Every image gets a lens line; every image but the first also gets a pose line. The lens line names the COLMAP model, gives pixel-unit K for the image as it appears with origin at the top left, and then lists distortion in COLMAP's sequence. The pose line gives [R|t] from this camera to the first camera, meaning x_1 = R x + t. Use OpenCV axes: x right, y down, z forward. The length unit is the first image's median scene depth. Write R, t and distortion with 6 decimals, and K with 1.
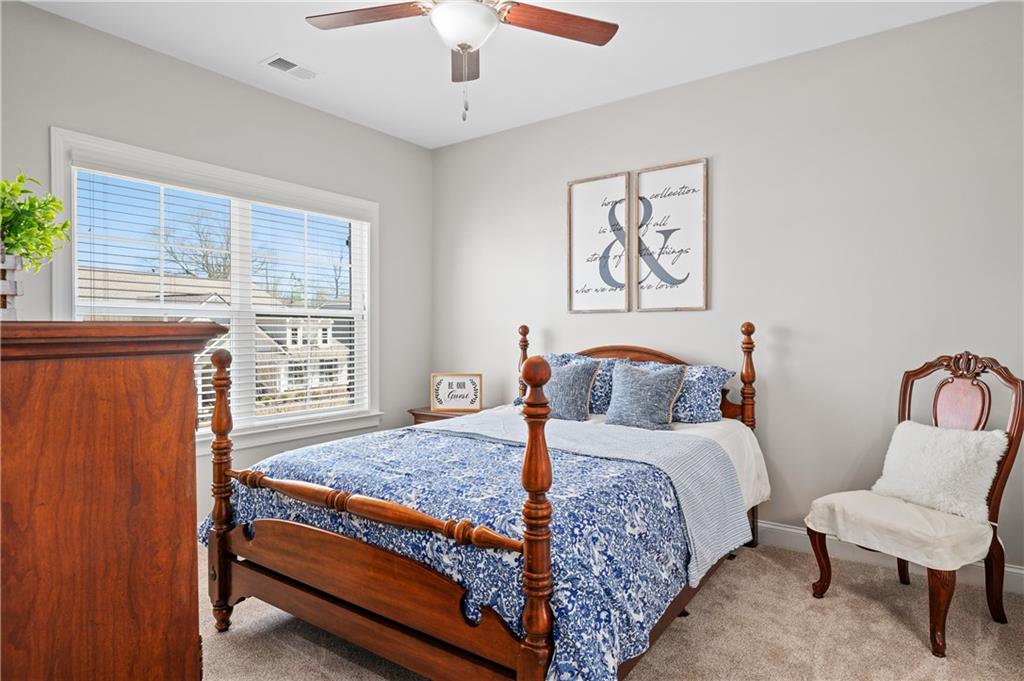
lens RADIAL K [[561.4, 0, 511.9], [0, 561.4, 339.2], [0, 0, 1]] dist [0.002739, 0.000937]
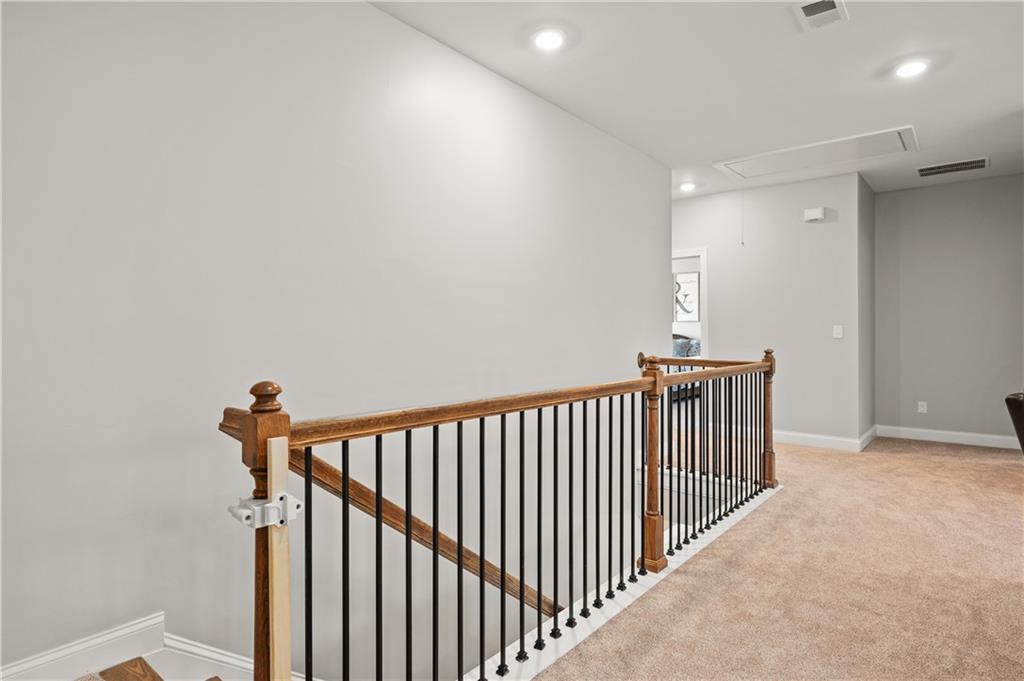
lens RADIAL K [[561.4, 0, 513.0], [0, 561.4, 338.2], [0, 0, 1]] dist [0.002739, 0.000937]
pose [[0.997040, 0.001465, -0.076872, -0.412472], [-0.001619, 0.999997, -0.001947, 0.044536], [0.076869, 0.002066, 0.997039, -2.059714]]
